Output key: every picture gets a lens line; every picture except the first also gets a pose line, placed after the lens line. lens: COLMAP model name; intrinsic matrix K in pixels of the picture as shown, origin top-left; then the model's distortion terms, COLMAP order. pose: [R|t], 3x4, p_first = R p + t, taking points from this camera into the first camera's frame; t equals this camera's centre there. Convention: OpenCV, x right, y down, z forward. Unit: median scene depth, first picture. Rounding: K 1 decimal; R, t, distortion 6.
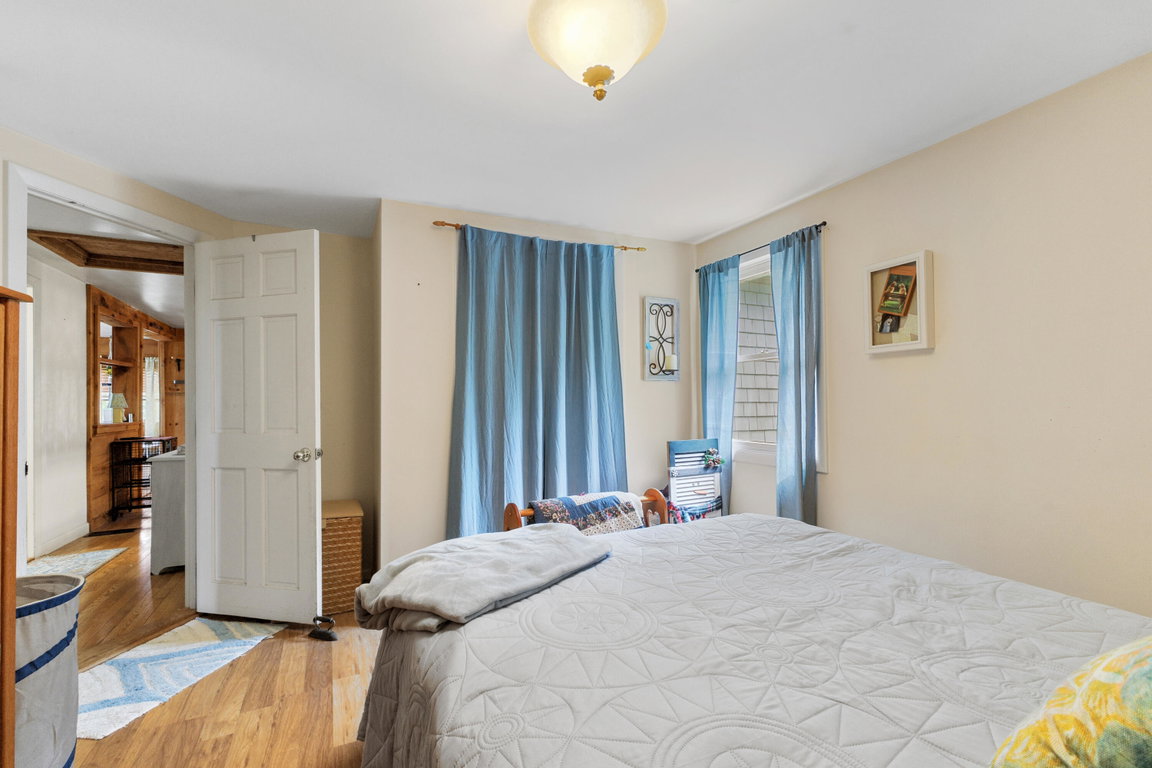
lens RADIAL K [[509.2, 0, 579.1], [0, 509.2, 399.7], [0, 0, 1]] dist [0.001465, 0.000013]
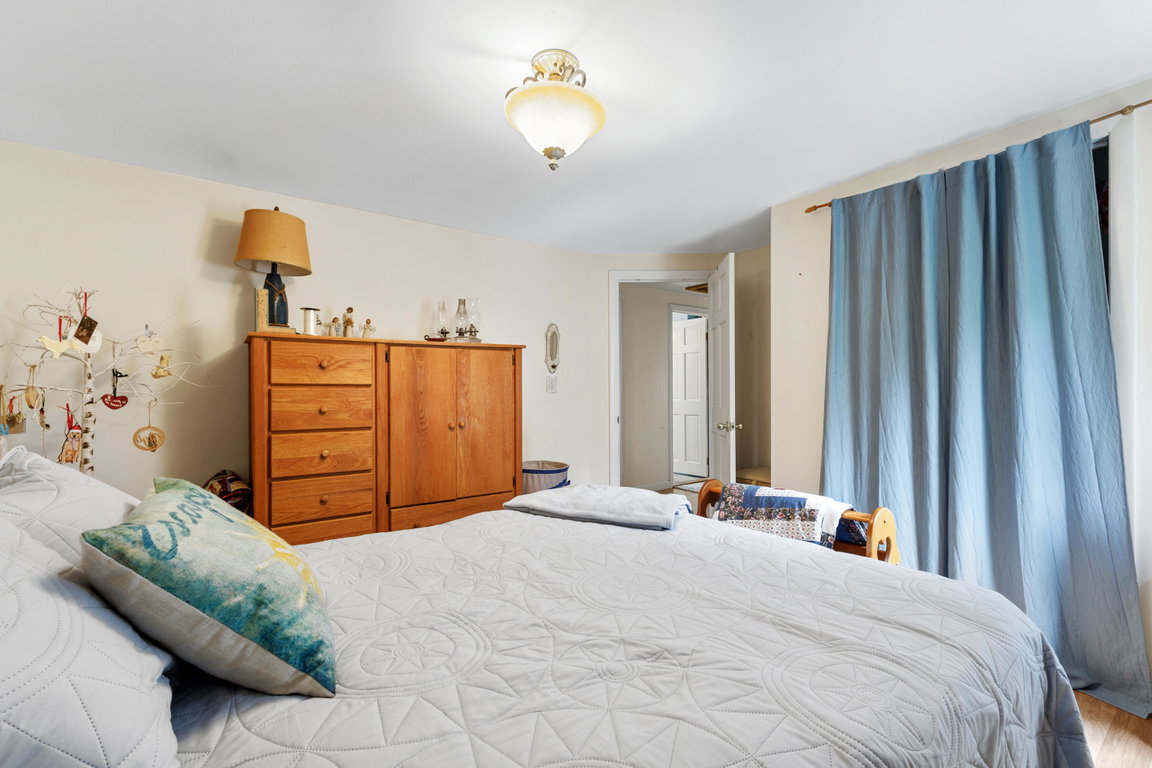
lens RADIAL K [[503.3, 0, 582.0], [0, 503.3, 390.4], [0, 0, 1]] dist [0.000336, -0.000395]
pose [[0.177176, 0.008698, -0.984141, 0.673161], [0.009100, 0.999904, 0.010475, -0.002277], [0.984137, -0.010812, 0.177080, 0.398615]]
